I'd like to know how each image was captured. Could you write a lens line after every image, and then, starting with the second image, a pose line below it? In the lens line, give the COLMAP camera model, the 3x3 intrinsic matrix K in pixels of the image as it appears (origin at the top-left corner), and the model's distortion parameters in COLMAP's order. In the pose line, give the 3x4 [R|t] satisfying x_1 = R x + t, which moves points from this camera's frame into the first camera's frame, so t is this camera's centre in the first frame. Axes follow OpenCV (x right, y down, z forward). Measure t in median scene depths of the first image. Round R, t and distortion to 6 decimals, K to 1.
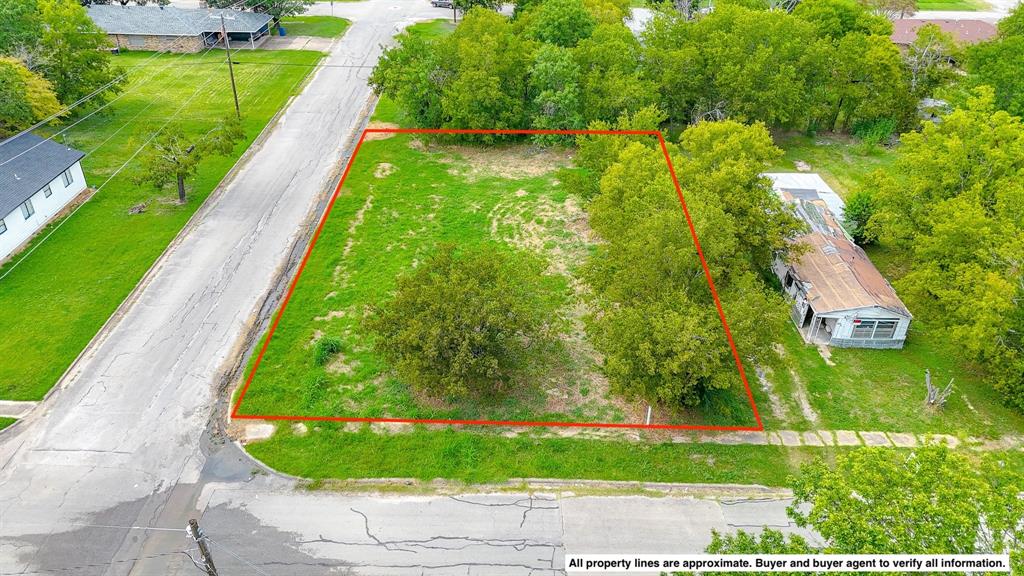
lens RADIAL K [[731.4, 0, 521.9], [0, 731.4, 286.7], [0, 0, 1]] dist [0.034278, -0.021043]
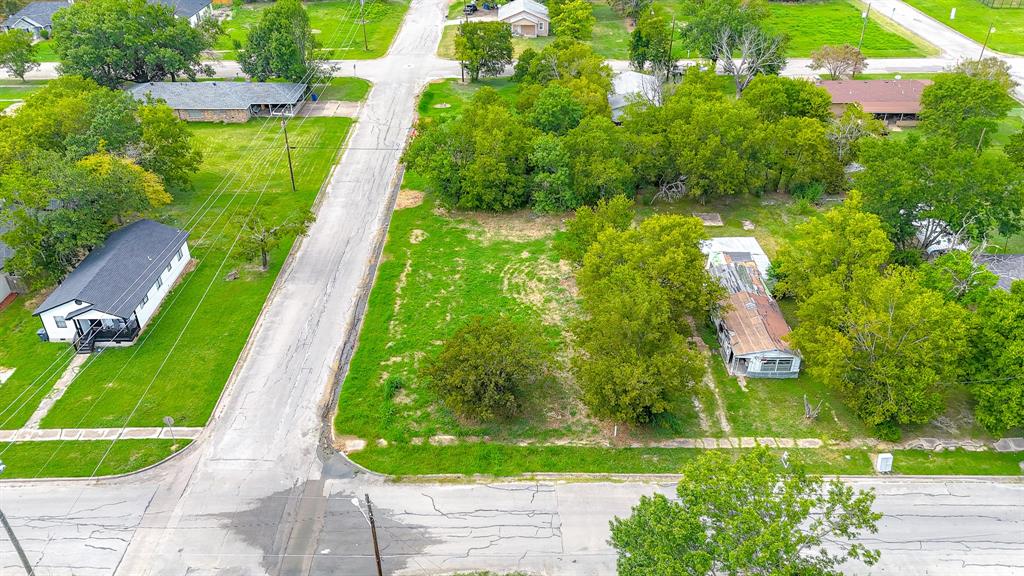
lens RADIAL K [[731.4, 0, 523.8], [0, 731.4, 323.6], [0, 0, 1]] dist [0.034278, -0.021043]
pose [[0.999820, -0.018879, -0.001601, -0.005135], [0.018935, 0.998651, 0.048353, -0.091694], [0.000686, -0.048374, 0.998829, -0.379751]]
